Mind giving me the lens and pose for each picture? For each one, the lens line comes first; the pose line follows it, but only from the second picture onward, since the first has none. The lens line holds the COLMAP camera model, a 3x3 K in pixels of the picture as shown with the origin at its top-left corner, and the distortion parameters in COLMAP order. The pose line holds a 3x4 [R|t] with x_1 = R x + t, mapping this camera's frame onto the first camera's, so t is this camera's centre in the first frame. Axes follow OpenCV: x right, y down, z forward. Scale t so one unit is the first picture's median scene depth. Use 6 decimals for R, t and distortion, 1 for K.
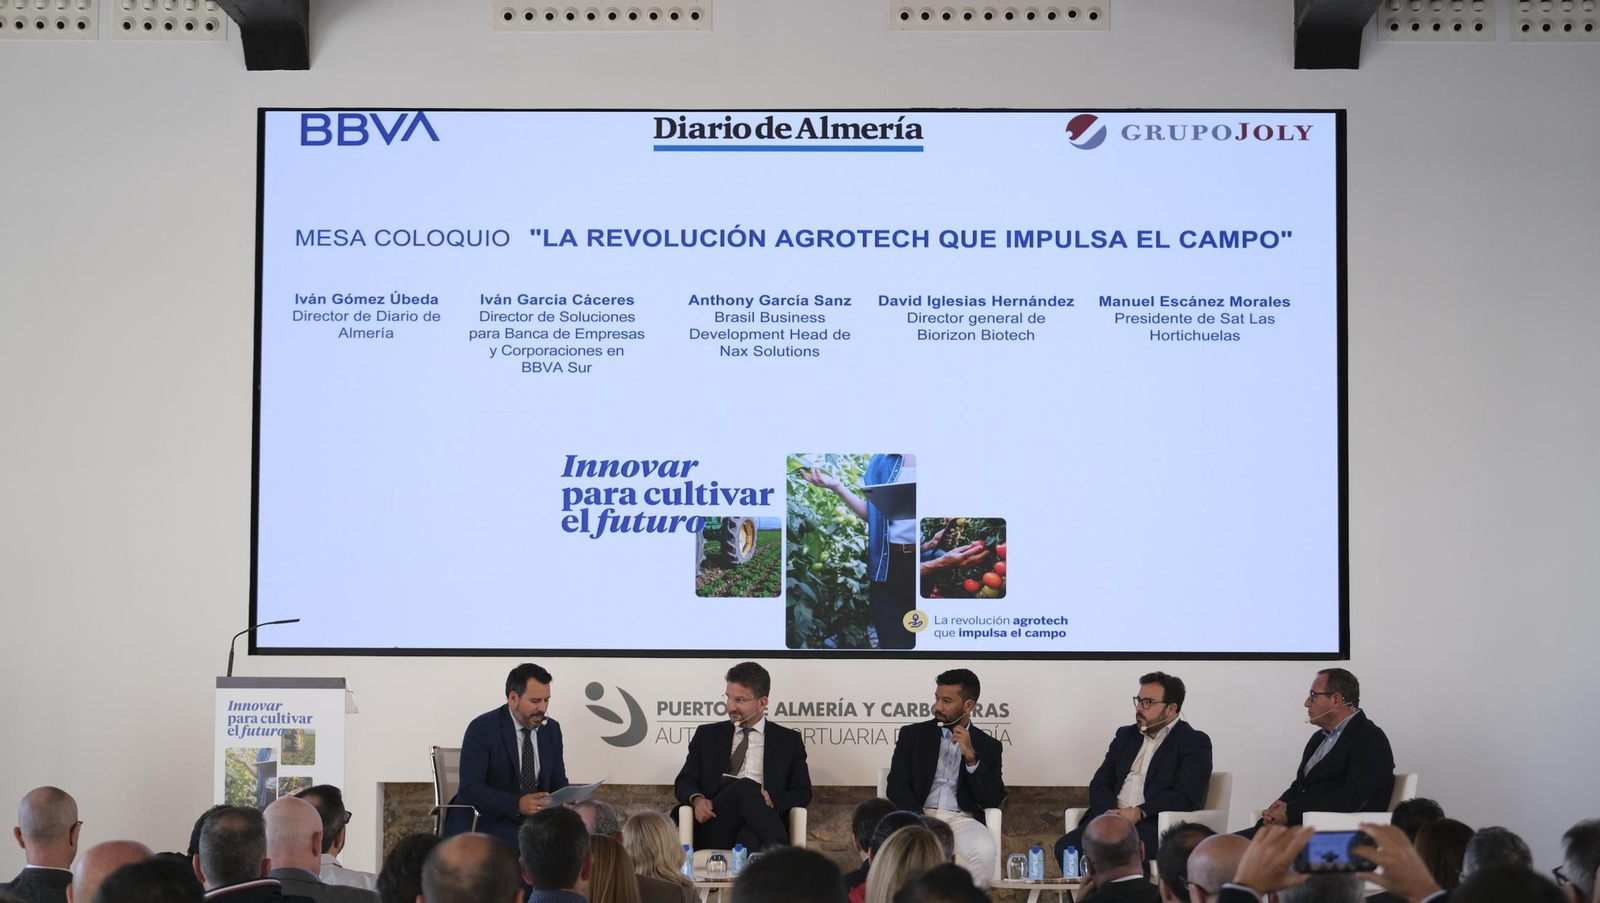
lens RADIAL K [[3451.6, 0, 796.2], [0, 3451.6, 455.5], [0, 0, 1]] dist [-0.027160, -0.067403]
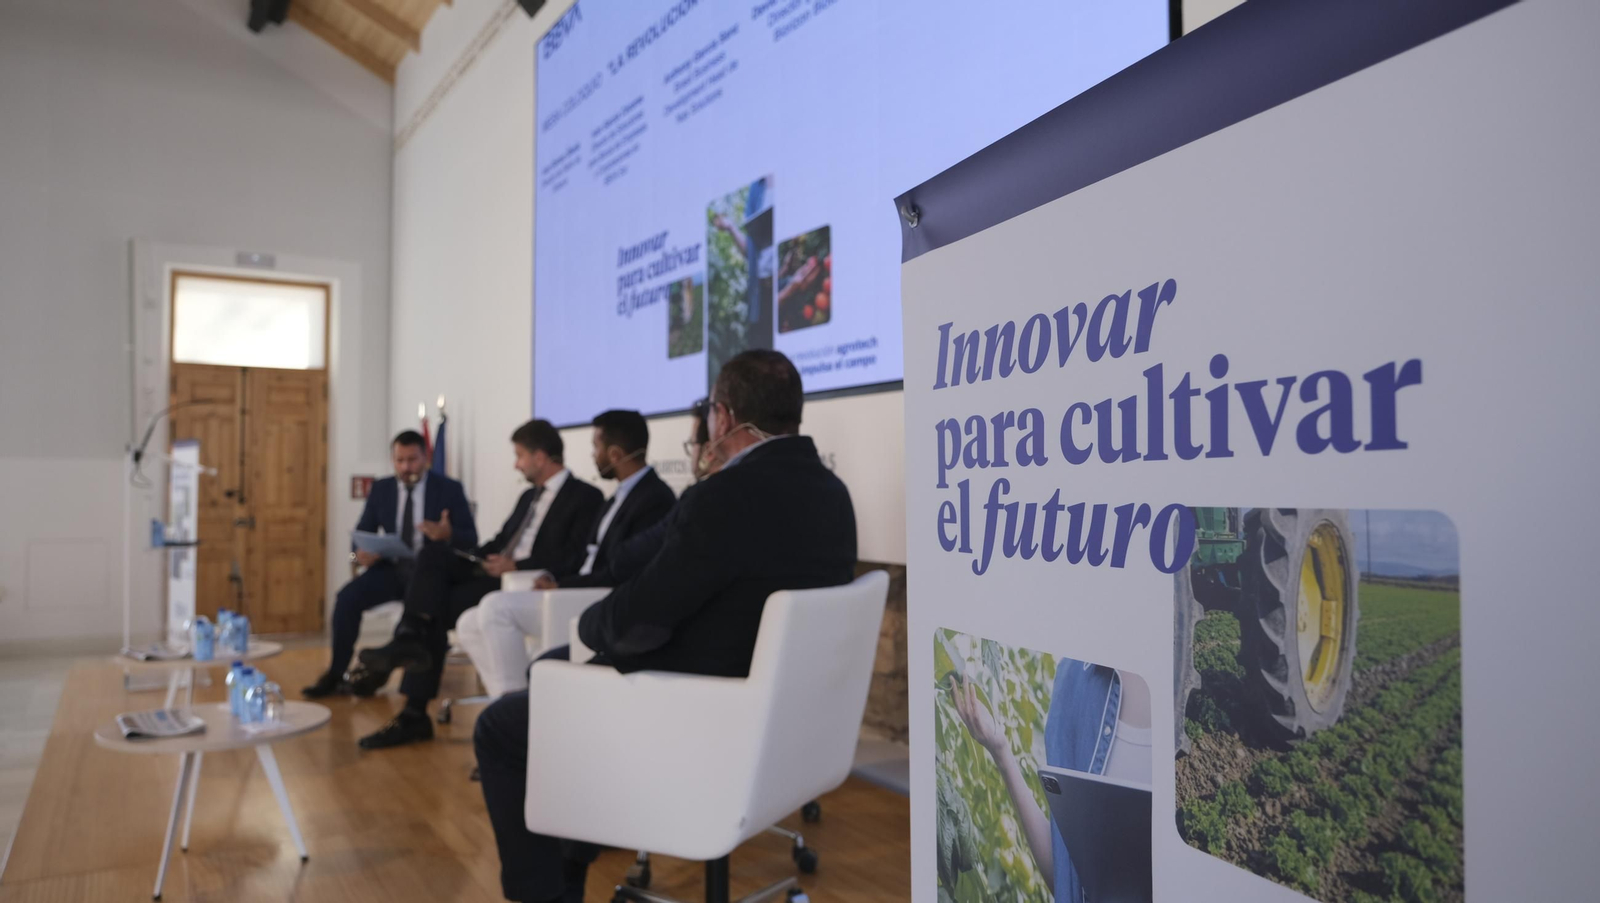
lens RADIAL K [[1088.4, 0, 807.8], [0, 1088.4, 447.1], [0, 0, 1]] dist [-0.035092, 0.000219]
pose [[0.542177, -0.035023, -0.839534, 0.267561], [0.067896, 0.997690, 0.002227, 0.069051], [0.837517, -0.058208, 0.543302, 0.854076]]
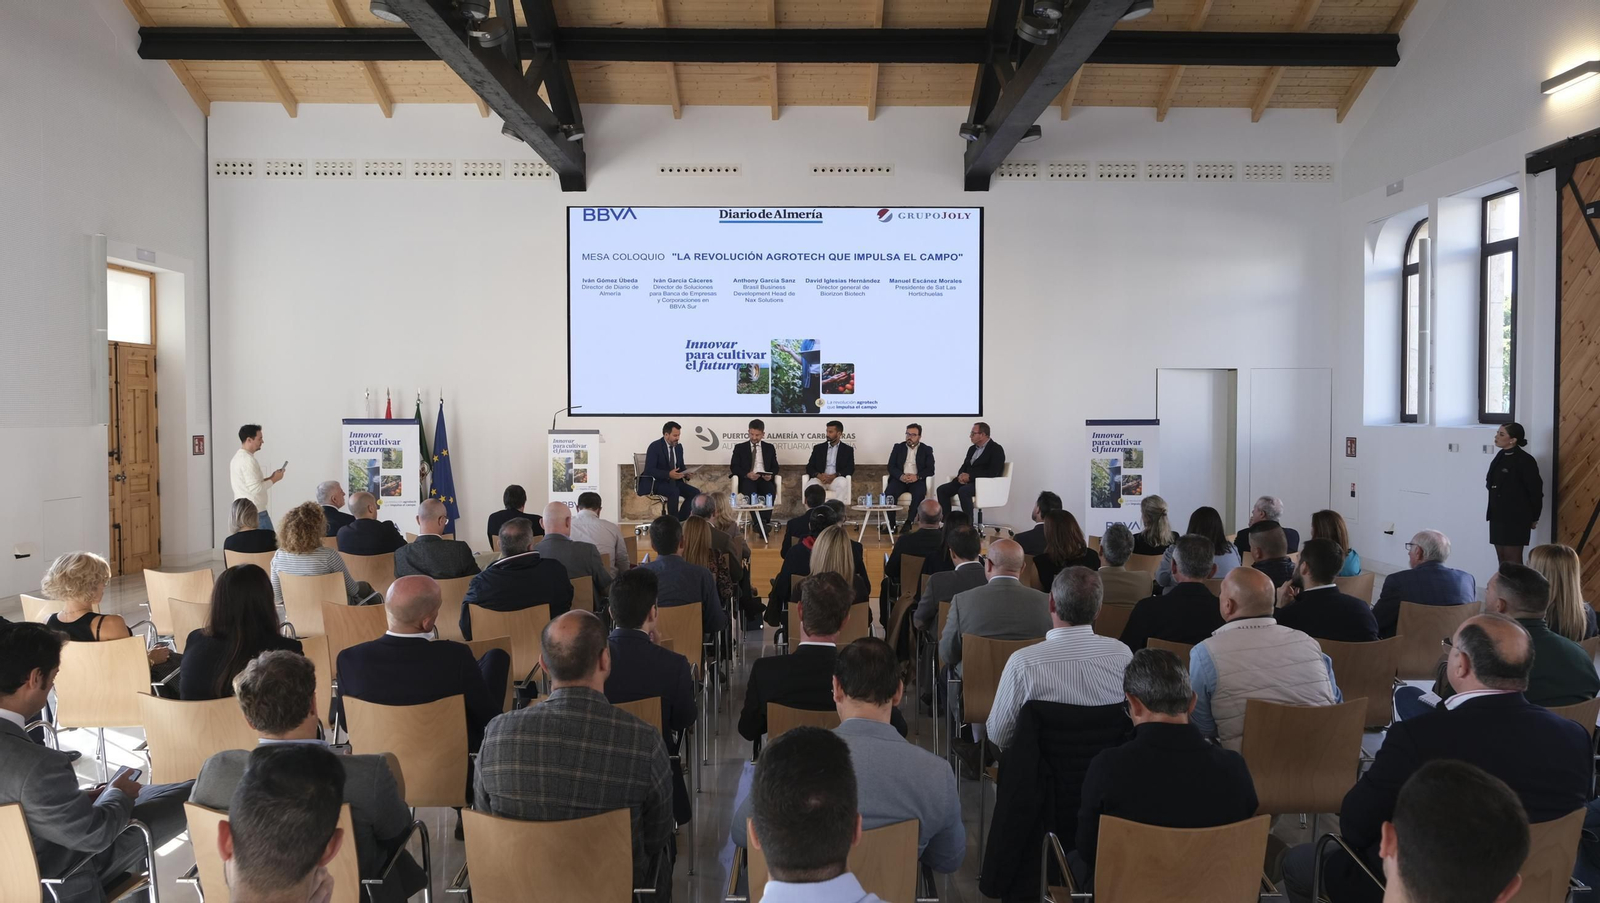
lens RADIAL K [[1088.4, 0, 807.8], [0, 1088.4, 447.1], [0, 0, 1]] dist [-0.035092, 0.000219]
pose [[0.999554, -0.005736, 0.029300, 0.000529], [0.002571, 0.994266, 0.106906, -0.007420], [-0.029745, -0.106783, 0.993837, 0.164853]]
